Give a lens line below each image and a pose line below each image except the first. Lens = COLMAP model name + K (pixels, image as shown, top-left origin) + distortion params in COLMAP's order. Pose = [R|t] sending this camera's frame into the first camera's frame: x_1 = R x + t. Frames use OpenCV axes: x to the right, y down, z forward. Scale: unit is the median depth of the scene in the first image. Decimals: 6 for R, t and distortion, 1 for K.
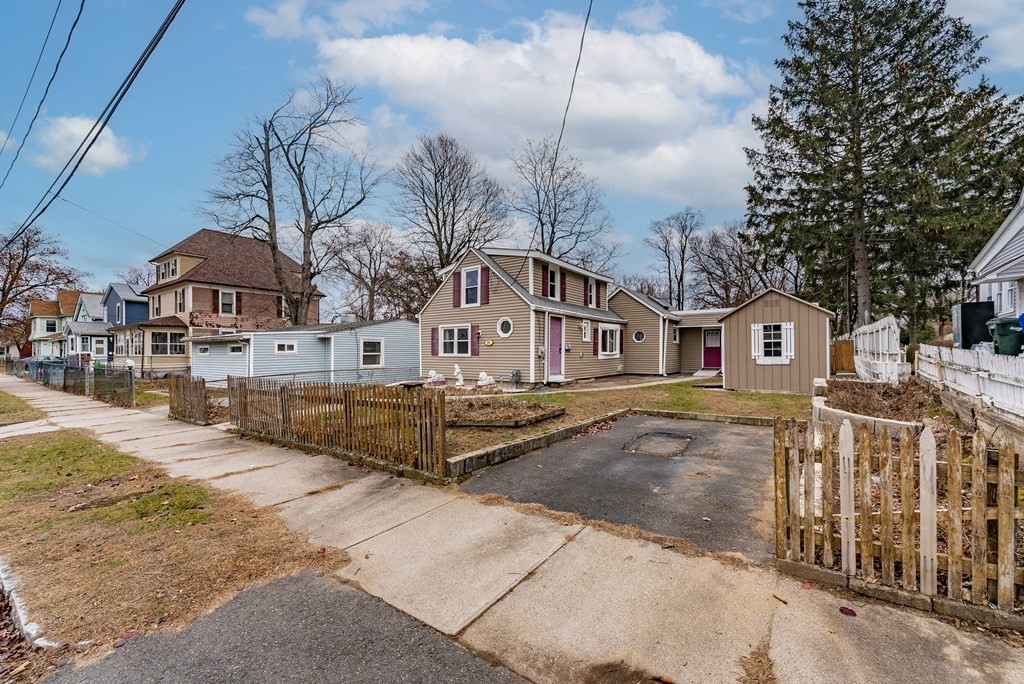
lens RADIAL K [[421.1, 0, 513.0], [0, 421.1, 346.5], [0, 0, 1]] dist [0.000505, -0.000244]
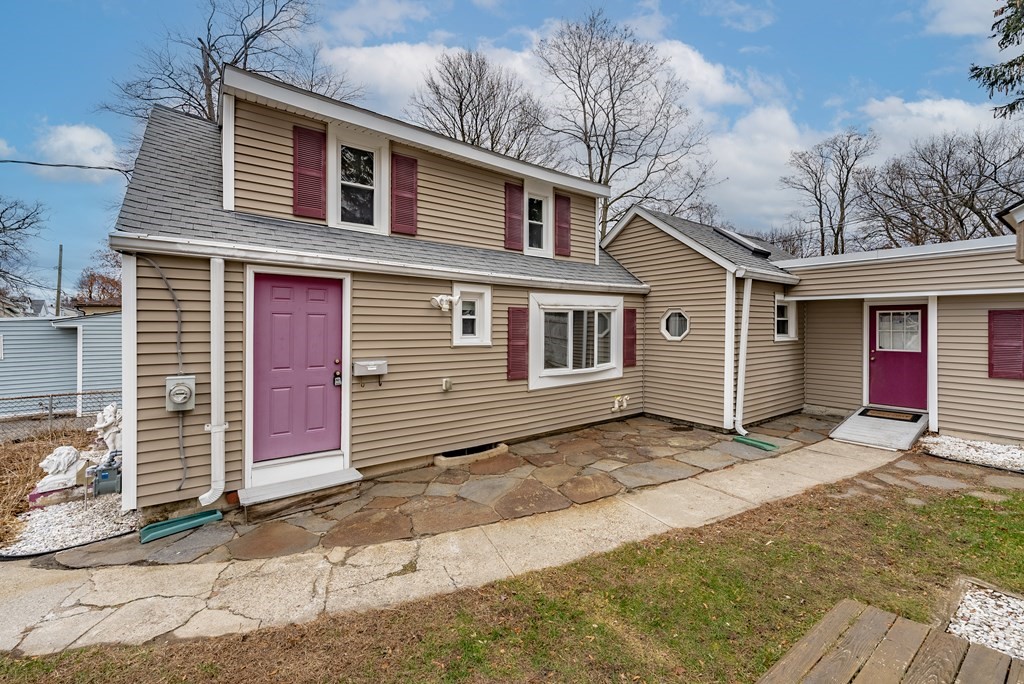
lens RADIAL K [[421.1, 0, 517.9], [0, 421.1, 321.7], [0, 0, 1]] dist [0.000505, -0.000244]
pose [[0.960057, 0.000668, -0.279804, 0.268496], [0.000874, 0.999985, 0.005387, -0.029499], [0.279804, -0.005417, 0.960042, 0.576089]]
